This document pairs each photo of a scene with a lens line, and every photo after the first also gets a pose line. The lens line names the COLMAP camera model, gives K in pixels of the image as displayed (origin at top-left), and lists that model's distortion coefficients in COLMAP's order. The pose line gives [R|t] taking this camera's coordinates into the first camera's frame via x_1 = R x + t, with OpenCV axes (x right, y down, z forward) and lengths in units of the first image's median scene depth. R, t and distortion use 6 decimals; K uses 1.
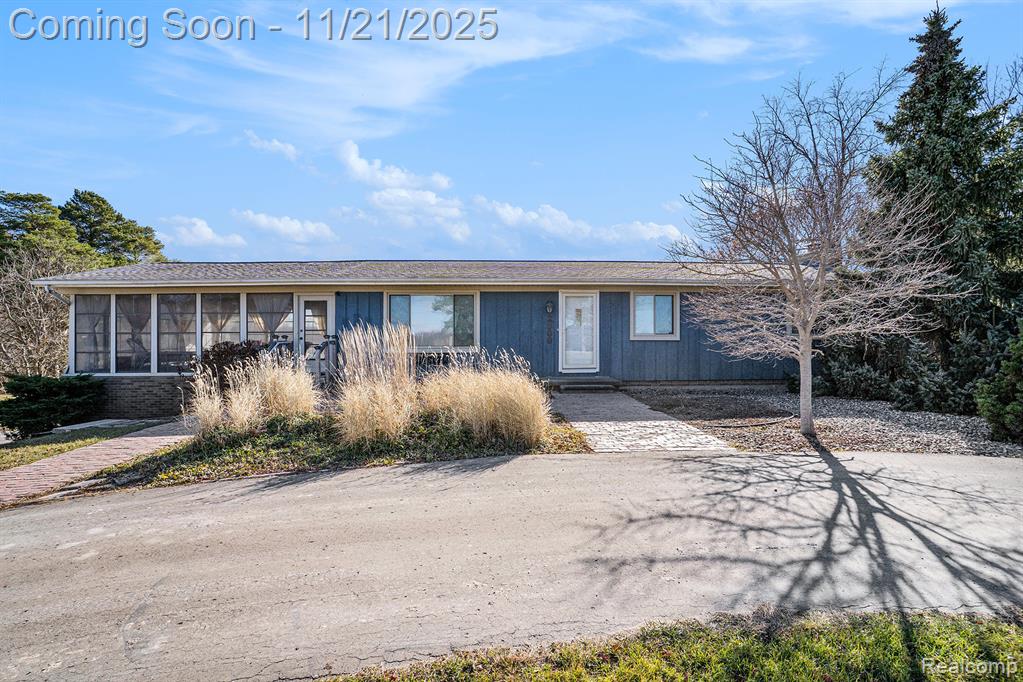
lens RADIAL K [[513.9, 0, 513.7], [0, 513.9, 342.9], [0, 0, 1]] dist [-0.089423, 0.048791]
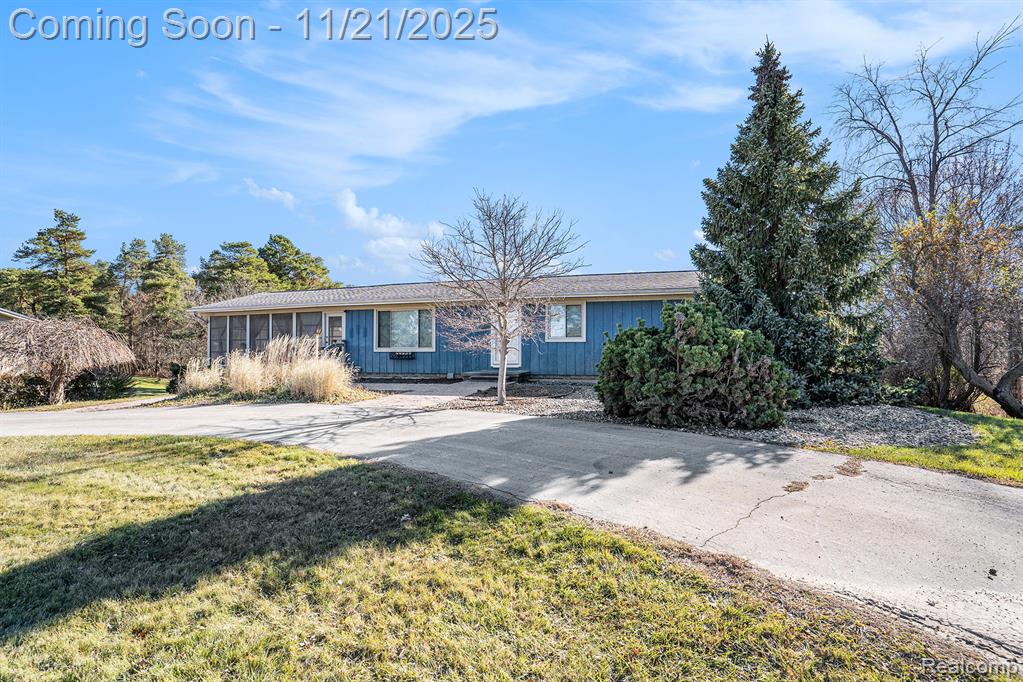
lens RADIAL K [[513.9, 0, 513.7], [0, 513.9, 342.9], [0, 0, 1]] dist [-0.089423, 0.048791]
pose [[0.939804, -0.006537, -0.341651, 0.412151], [0.004069, 0.999960, -0.007941, 0.004670], [0.341689, 0.006073, 0.939793, -0.144328]]
